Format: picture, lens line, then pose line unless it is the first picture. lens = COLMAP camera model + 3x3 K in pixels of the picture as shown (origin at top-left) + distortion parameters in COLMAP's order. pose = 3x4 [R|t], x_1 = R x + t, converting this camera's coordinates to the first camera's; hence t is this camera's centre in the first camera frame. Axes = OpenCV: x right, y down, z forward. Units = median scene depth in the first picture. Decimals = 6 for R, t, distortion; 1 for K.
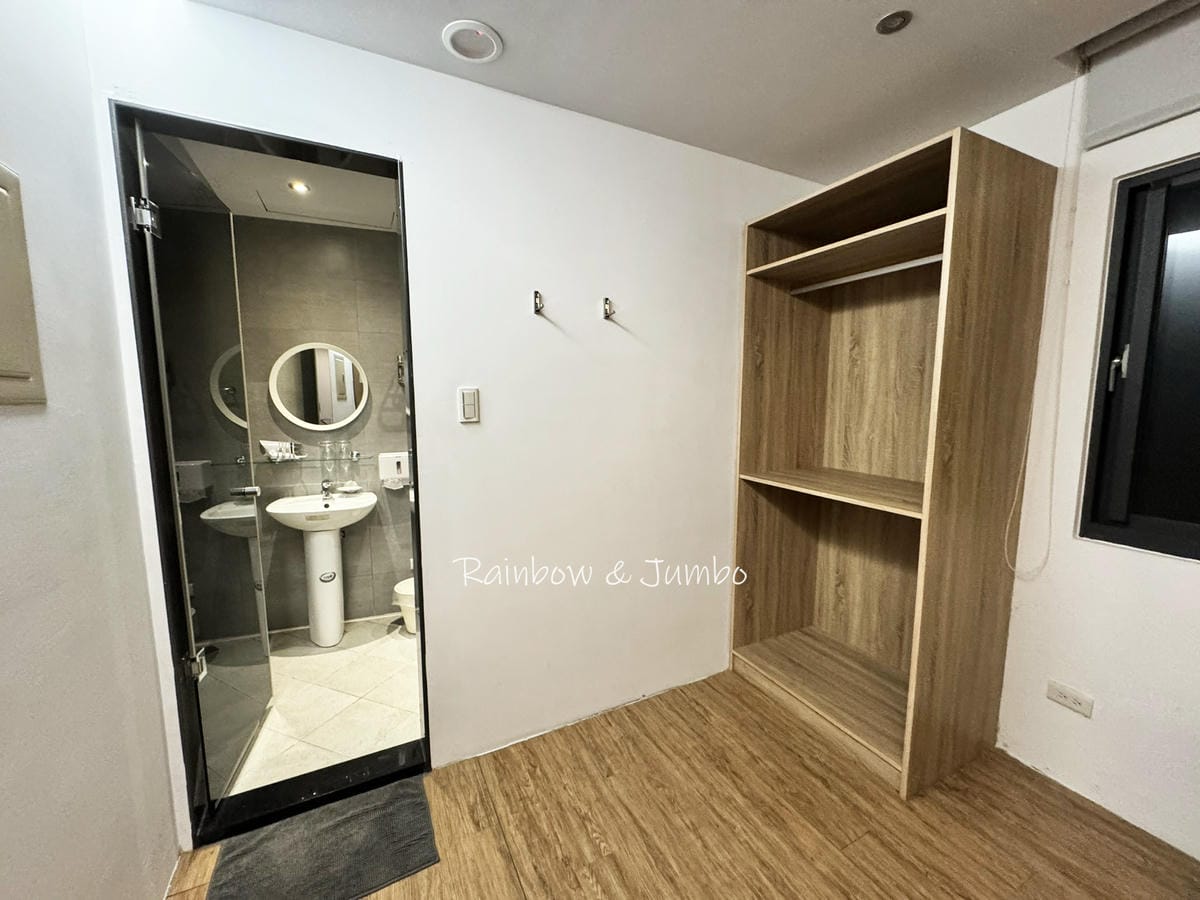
lens RADIAL K [[475.8, 0, 598.7], [0, 475.8, 450.1], [0, 0, 1]] dist [-0.007294, 0.000986]
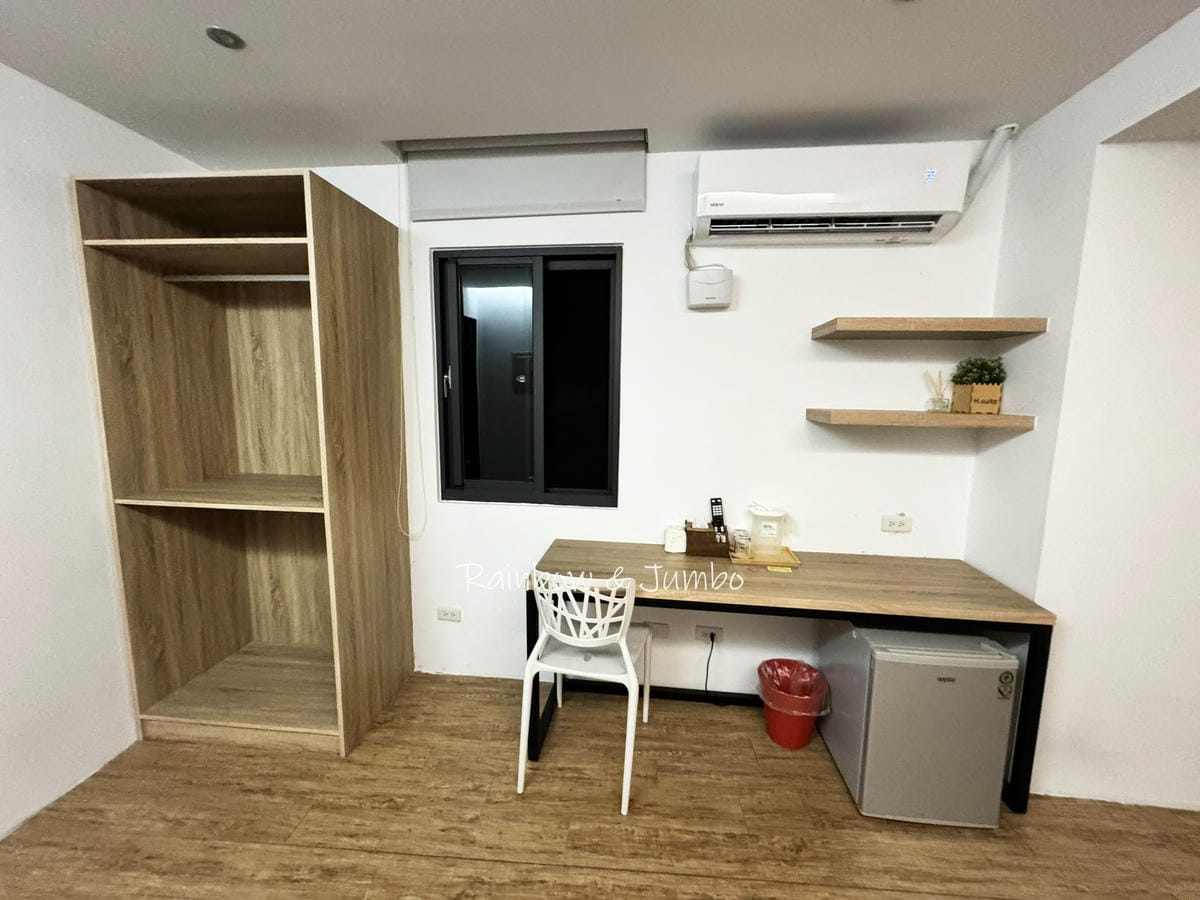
lens RADIAL K [[475.8, 0, 603.8], [0, 475.8, 450.1], [0, 0, 1]] dist [-0.007294, 0.000986]
pose [[0.509699, -0.103568, 0.854096, 0.062232], [0.083481, 0.993997, 0.070713, -0.023107], [-0.856293, 0.035258, 0.515286, -0.139105]]
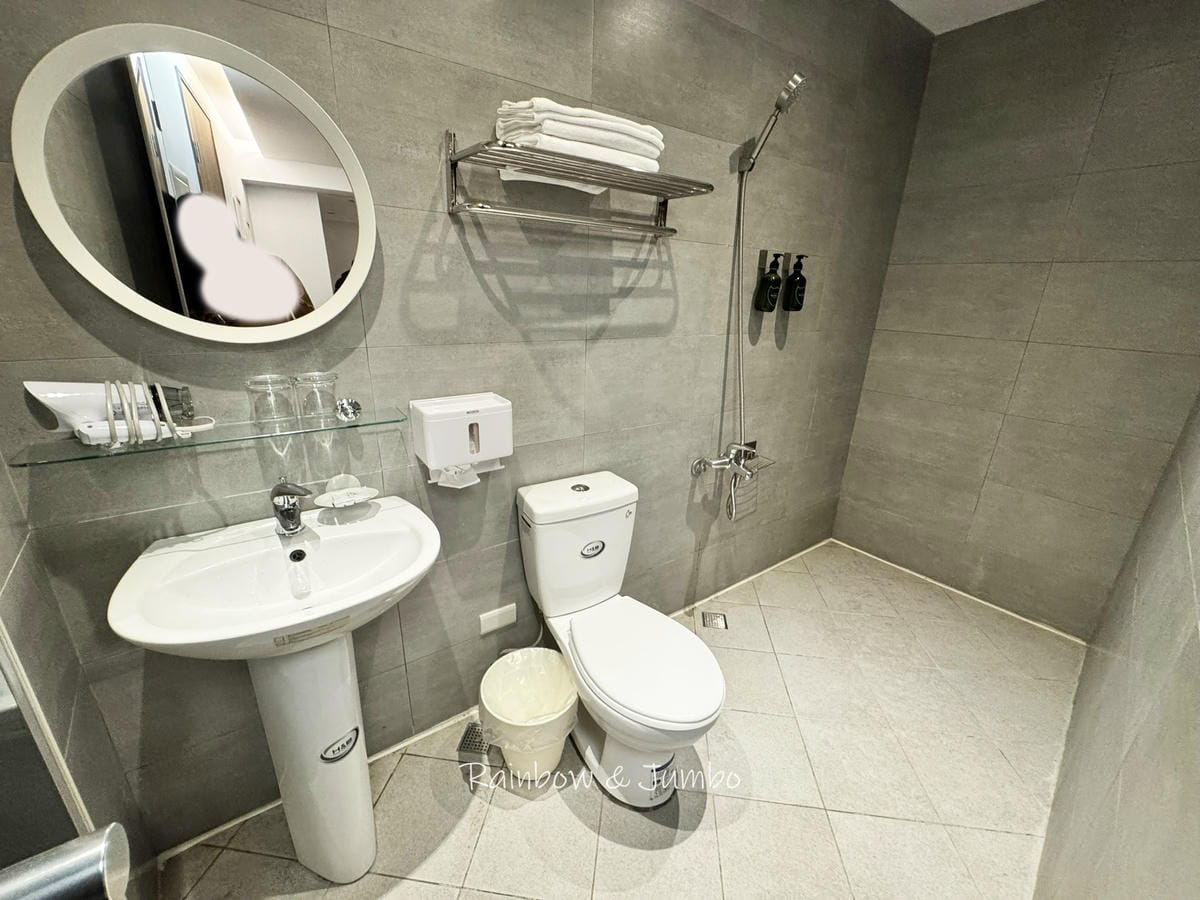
lens RADIAL K [[475.8, 0, 602.0], [0, 475.8, 449.9], [0, 0, 1]] dist [-0.007294, 0.000986]
pose [[0.968382, -0.049231, 0.244565, -0.190651], [-0.001755, 0.978966, 0.204017, -0.016281], [-0.249464, -0.197995, 0.947927, 0.270275]]
